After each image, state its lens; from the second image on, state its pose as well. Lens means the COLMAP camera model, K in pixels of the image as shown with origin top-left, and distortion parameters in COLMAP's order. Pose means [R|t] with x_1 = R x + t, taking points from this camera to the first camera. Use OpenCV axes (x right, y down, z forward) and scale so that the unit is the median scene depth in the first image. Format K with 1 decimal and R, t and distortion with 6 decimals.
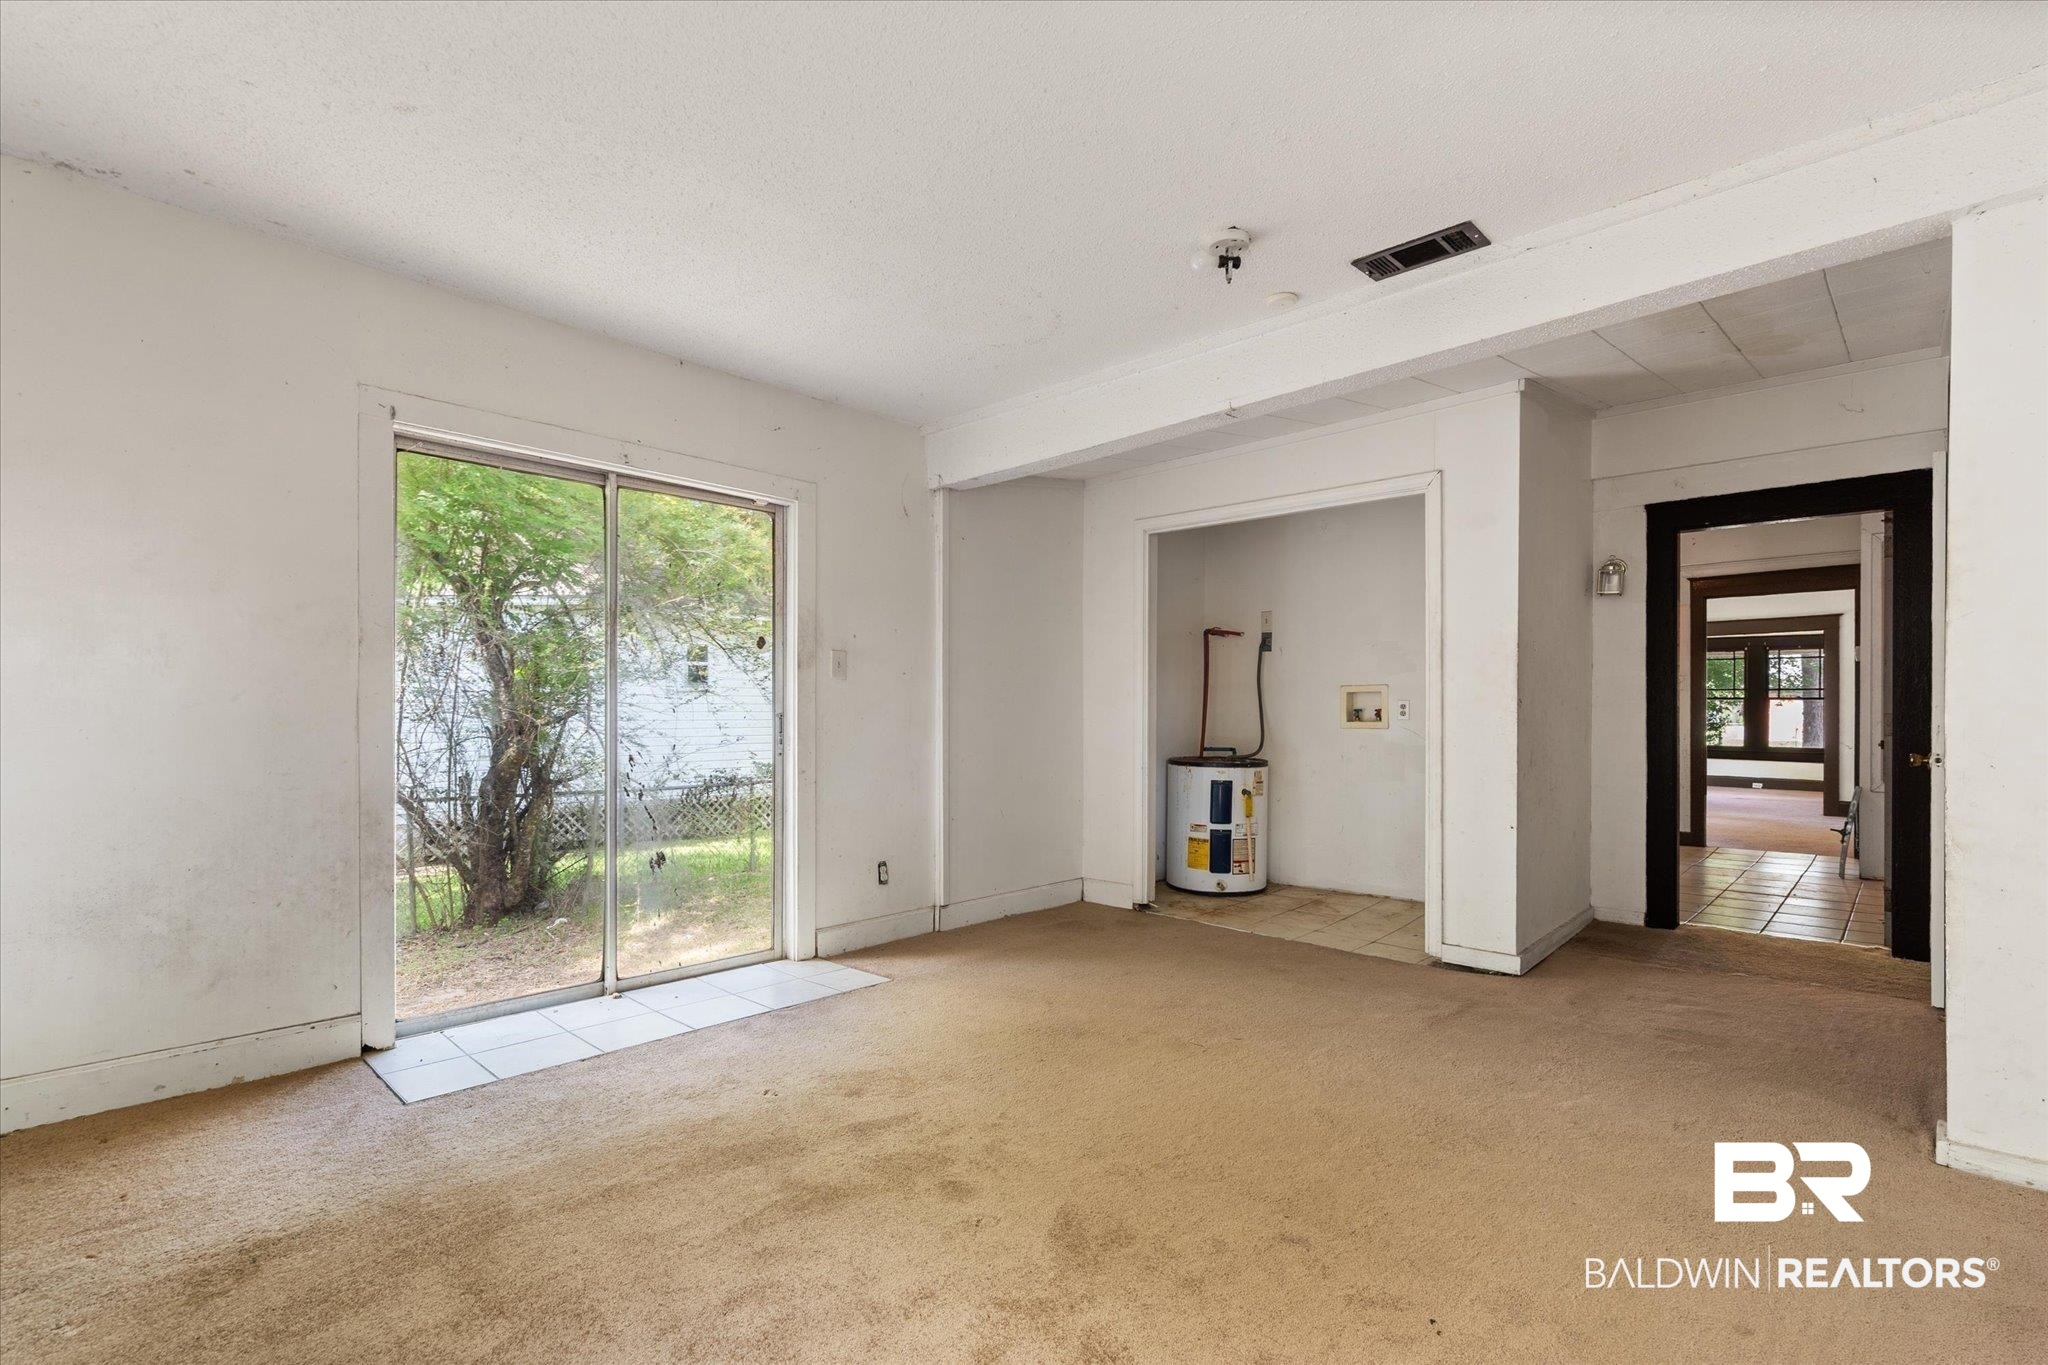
lens RADIAL K [[956.9, 0, 1015.1], [0, 956.9, 710.1], [0, 0, 1]] dist [-0.000119, 0.000037]
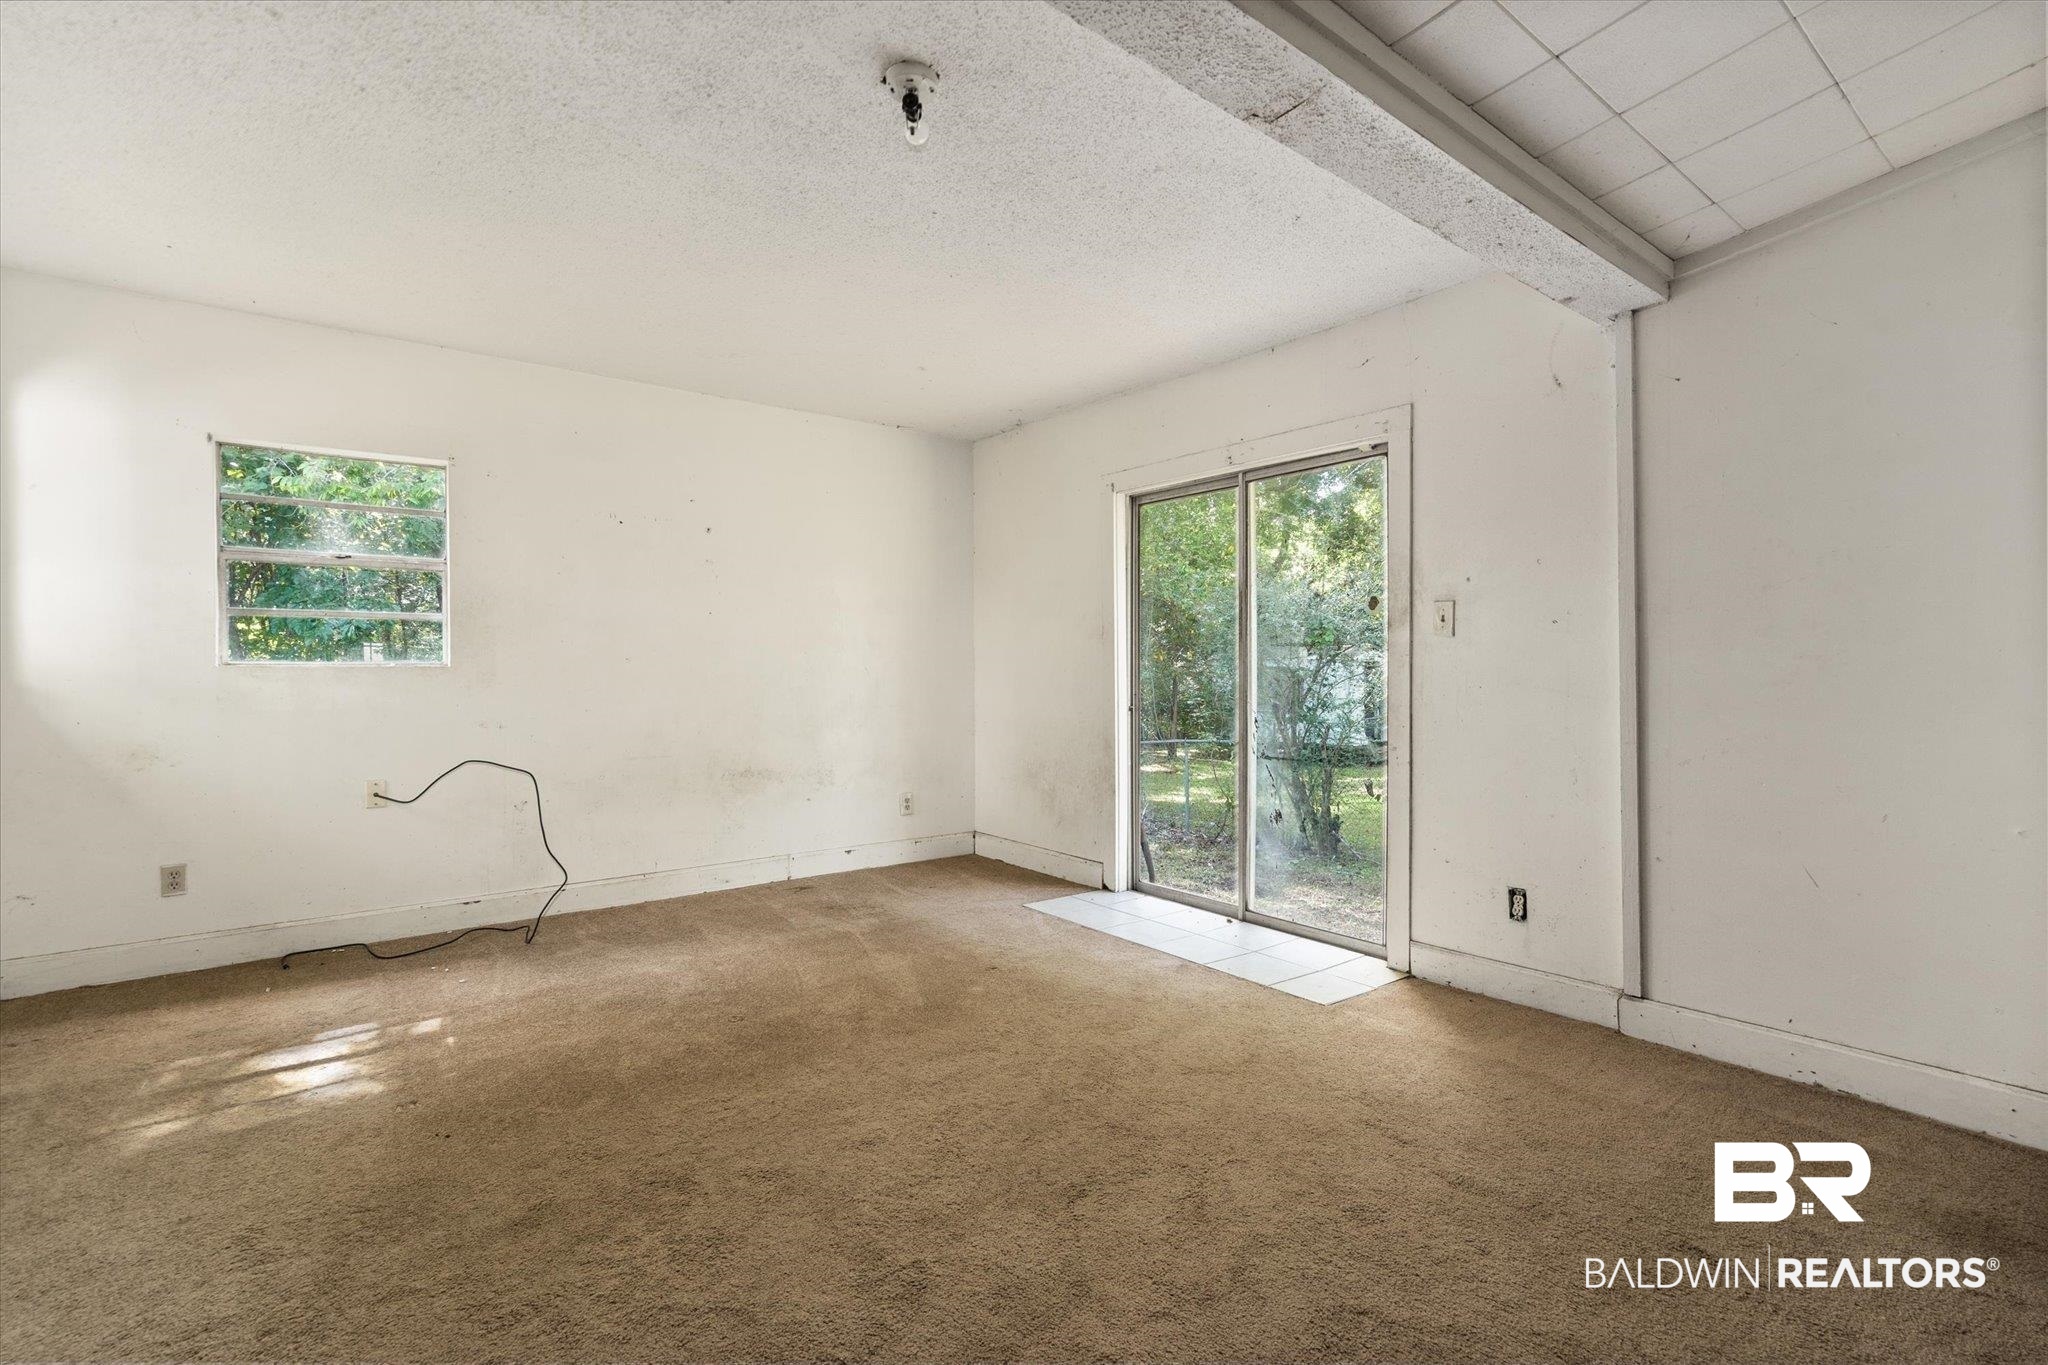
lens RADIAL K [[917.0, 0, 1048.6], [0, 917.0, 674.7], [0, 0, 1]] dist [-0.007754, -0.000018]
pose [[-0.129411, -0.002798, -0.991587, 0.642244], [0.001612, 0.999994, -0.003032, 0.000600], [0.991590, -0.001991, -0.129405, 0.815270]]
